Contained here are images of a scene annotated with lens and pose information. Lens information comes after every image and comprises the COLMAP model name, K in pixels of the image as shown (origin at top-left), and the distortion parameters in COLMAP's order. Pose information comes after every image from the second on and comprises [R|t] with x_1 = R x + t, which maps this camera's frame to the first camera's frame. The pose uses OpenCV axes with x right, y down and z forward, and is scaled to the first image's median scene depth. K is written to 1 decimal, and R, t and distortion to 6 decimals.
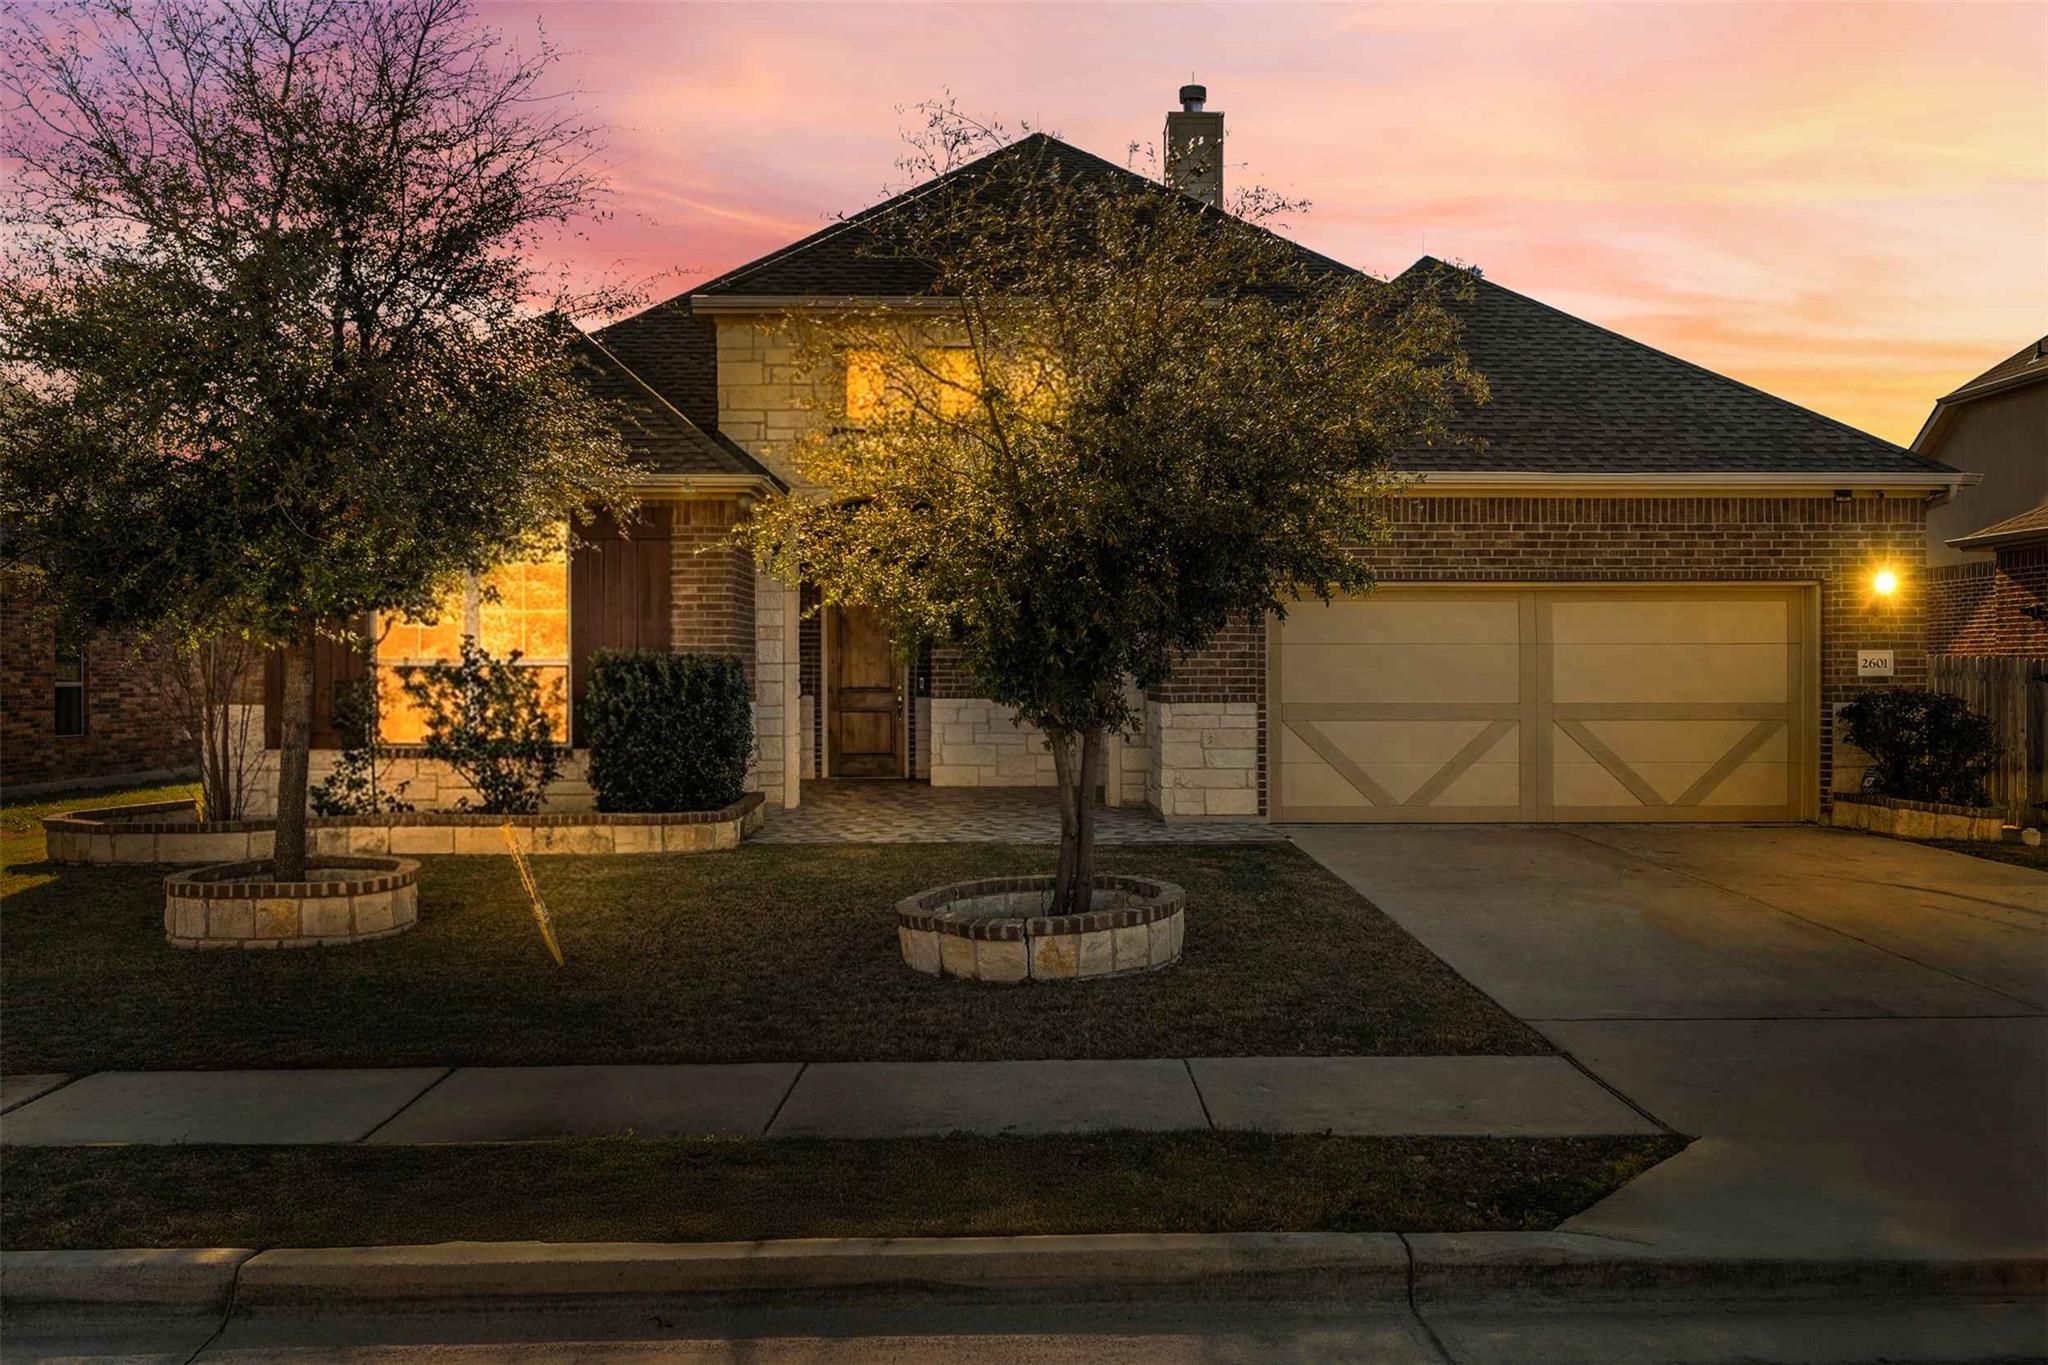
lens RADIAL K [[1738.2, 0, 1032.7], [0, 1738.2, 688.5], [0, 0, 1]] dist [0.010748, -0.003388]
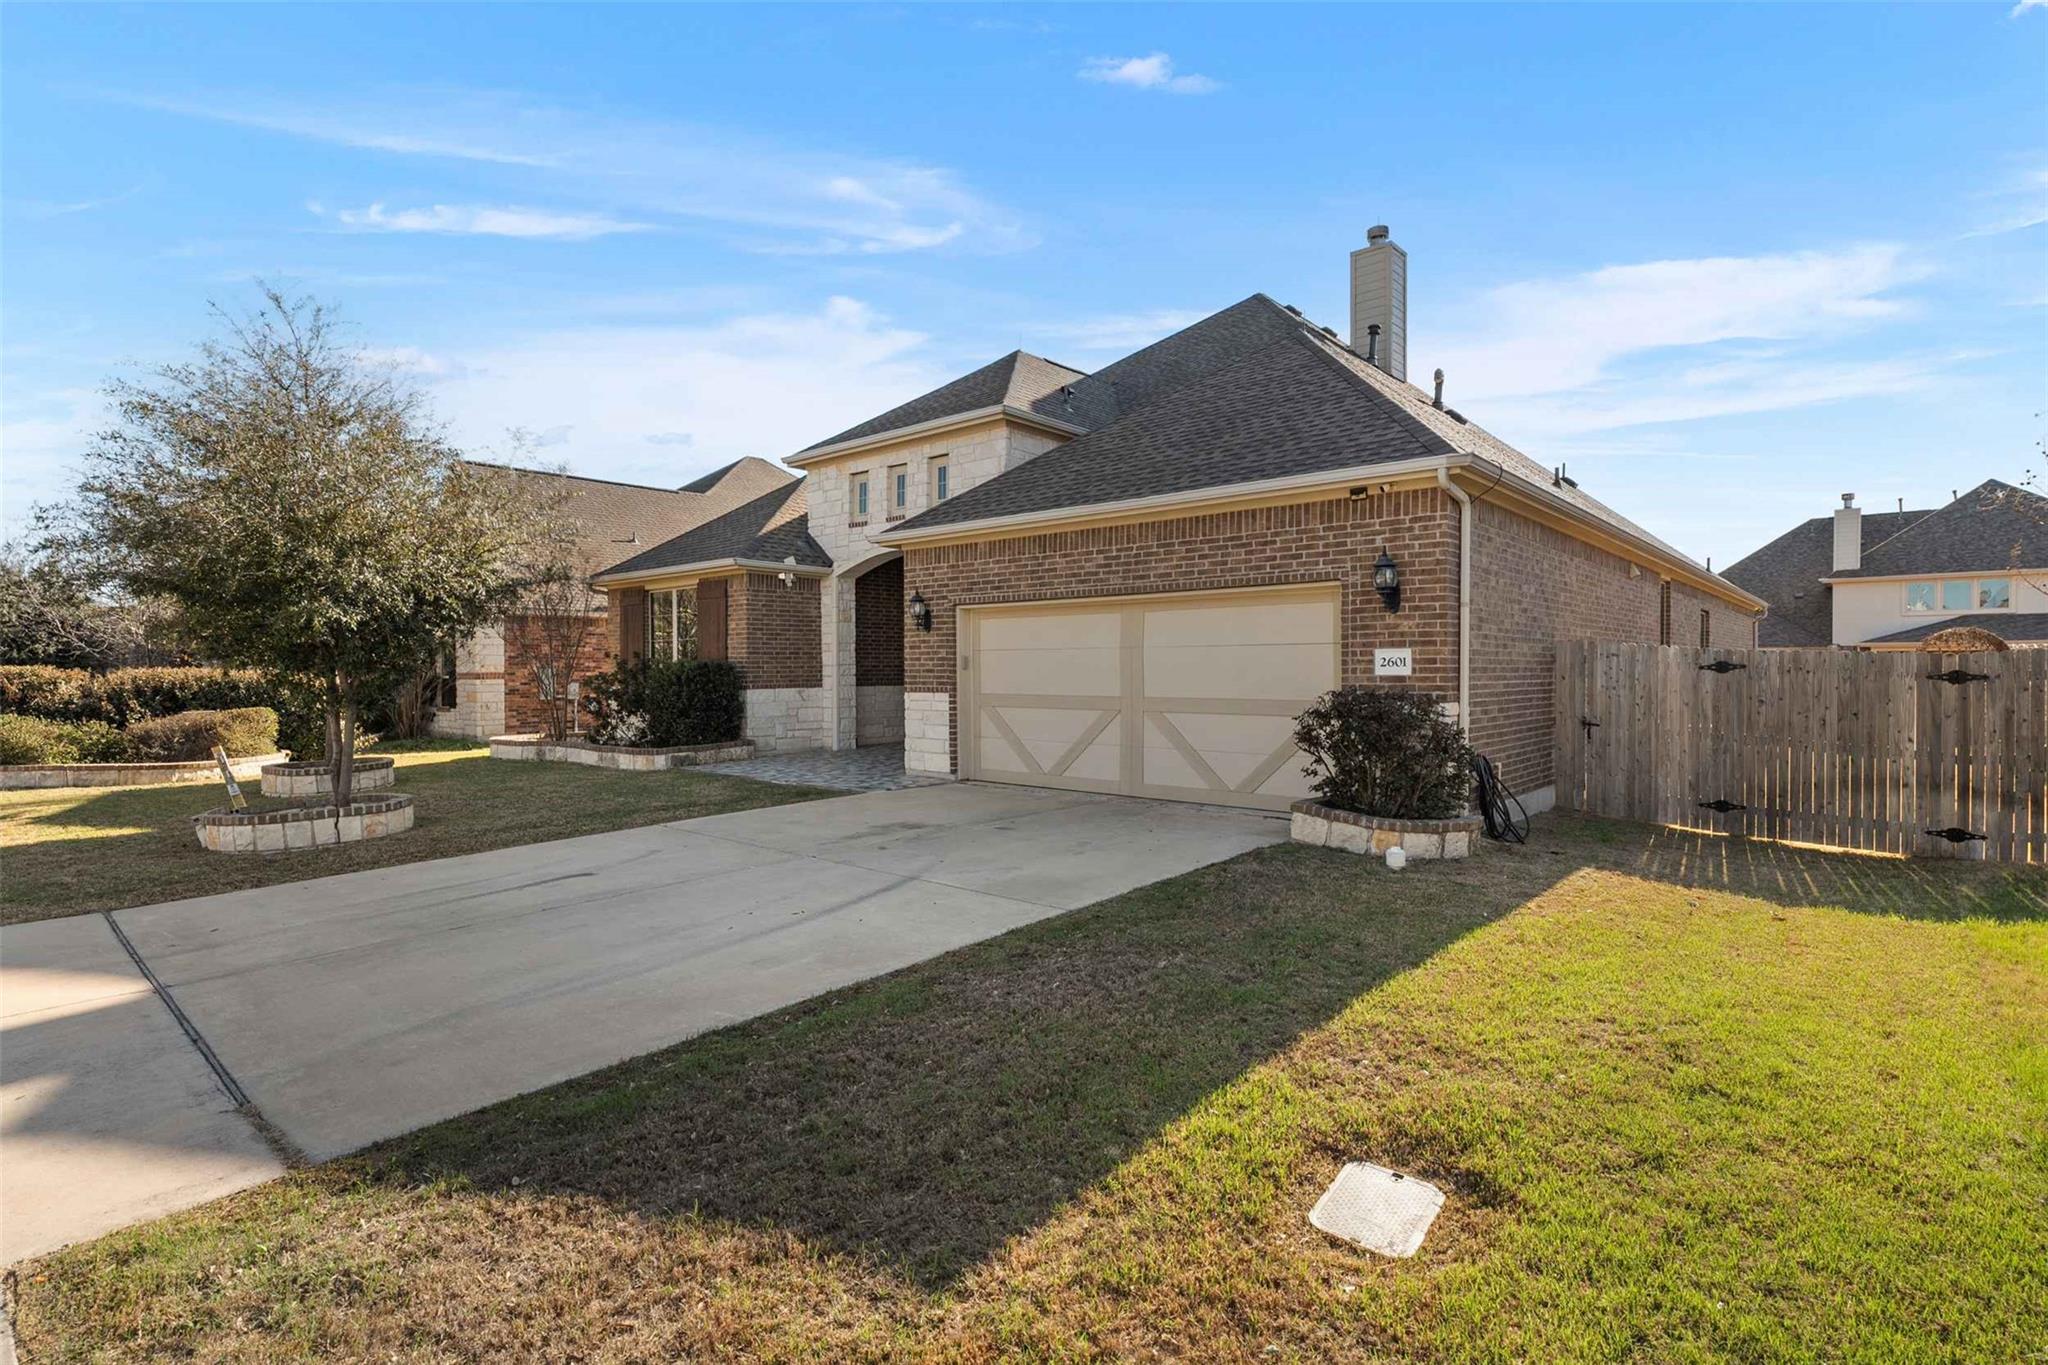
lens RADIAL K [[987.5, 0, 1024.7], [0, 987.5, 682.5], [0, 0, 1]] dist [-0.003980, -0.000139]
pose [[0.733453, 0.008354, -0.679689, 0.710293], [-0.003172, 0.999956, 0.008867, -0.007343], [0.679733, -0.004348, 0.733447, 0.457558]]
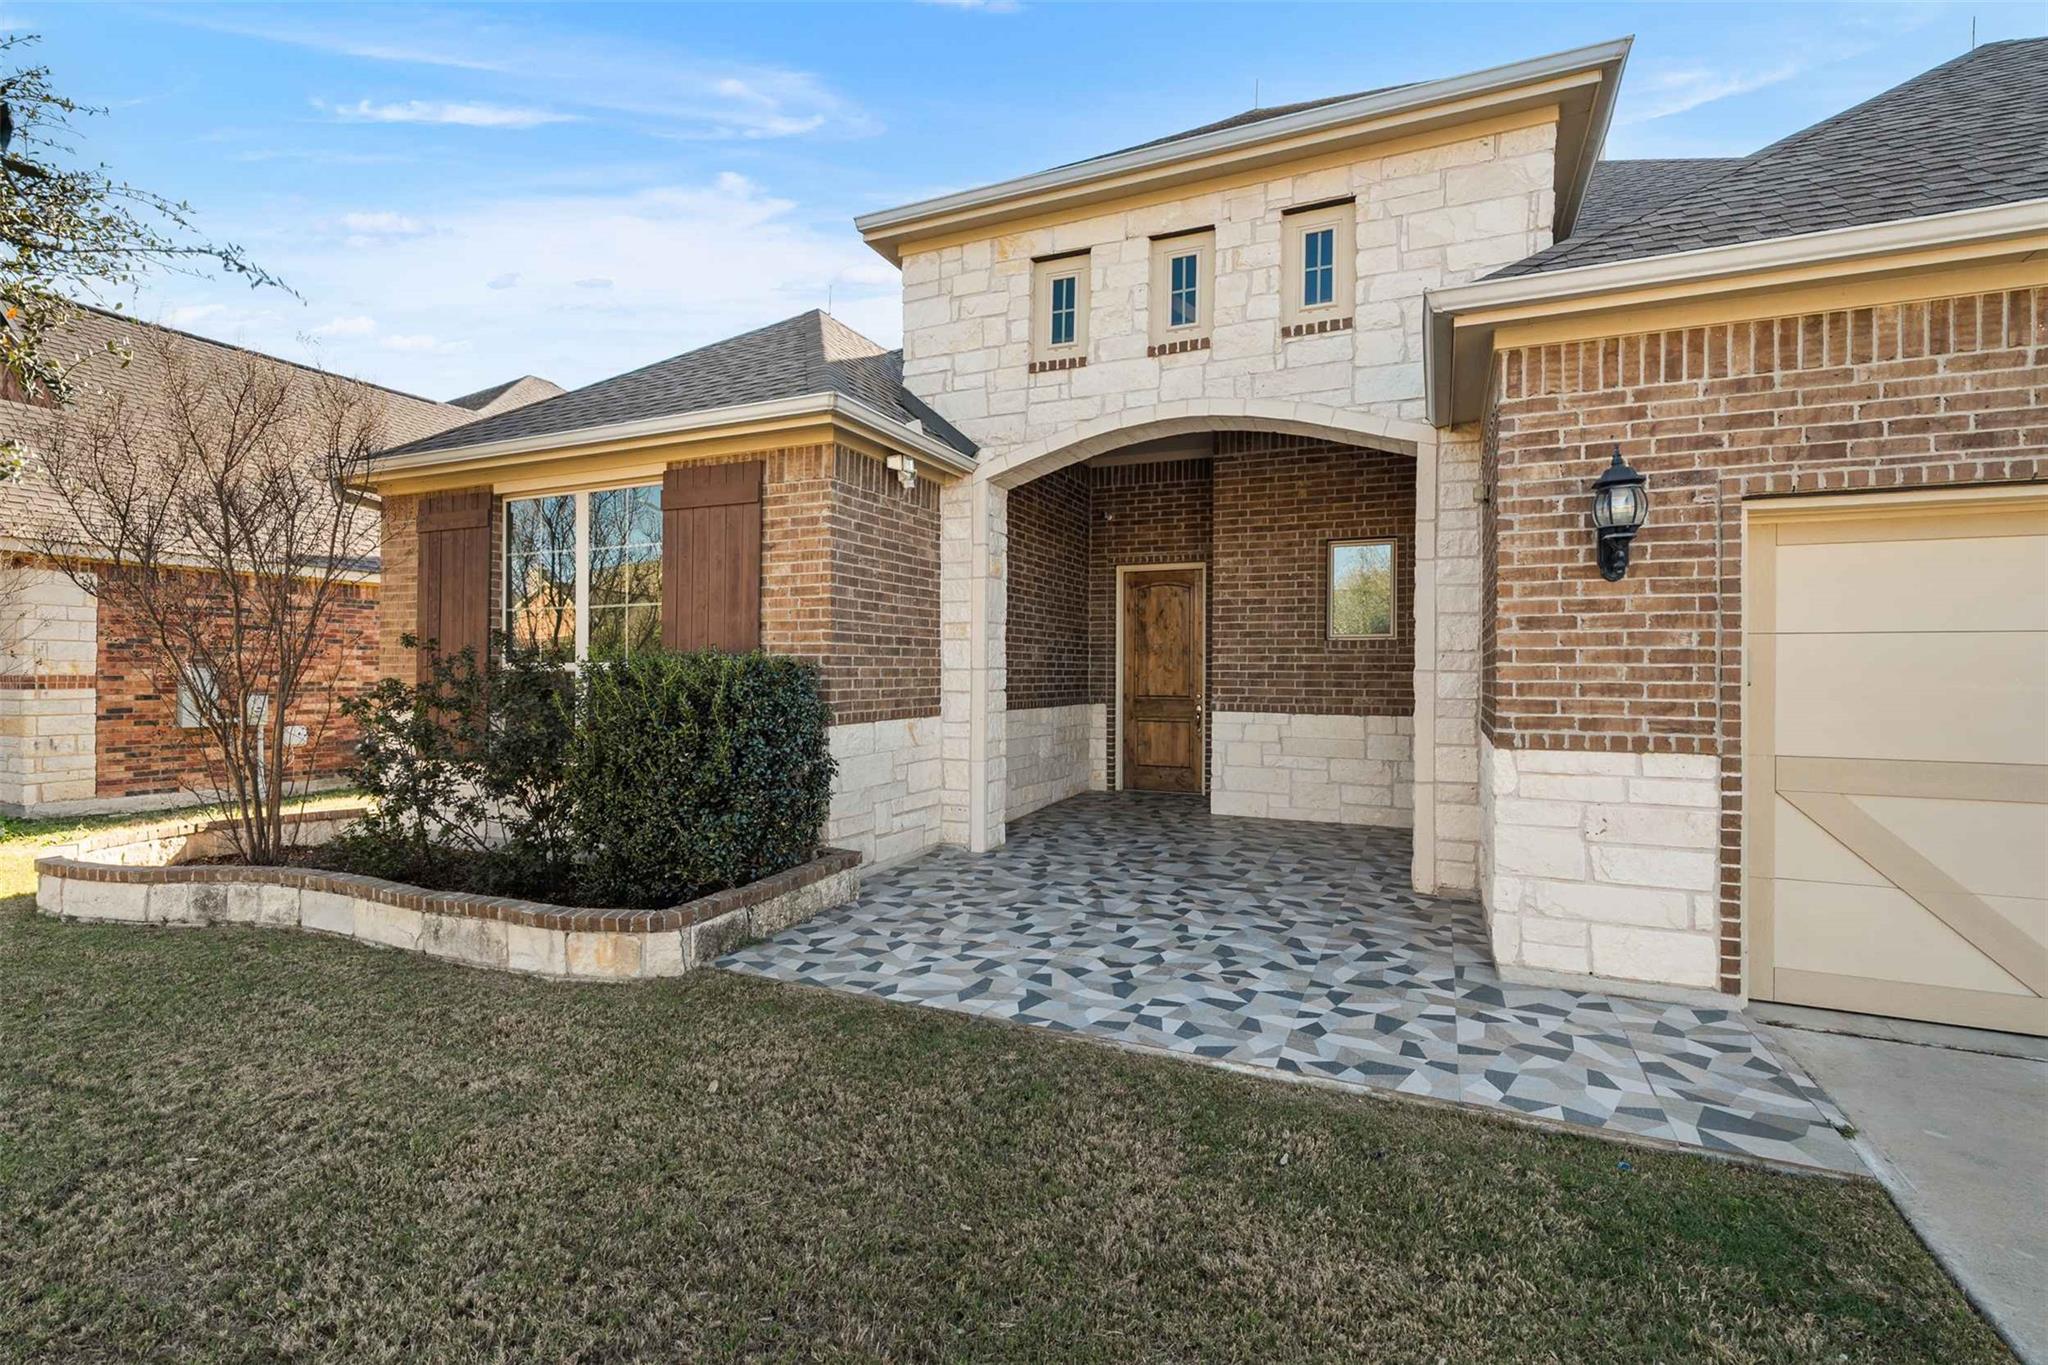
lens RADIAL K [[920.2, 0, 1024.2], [0, 920.2, 674.7], [0, 0, 1]] dist [-0.007501, 0.002451]
pose [[0.902980, 0.006941, -0.429626, 0.064620], [-0.010822, 0.999920, -0.006591, -0.010215], [0.429546, 0.010601, 0.902983, 0.687955]]
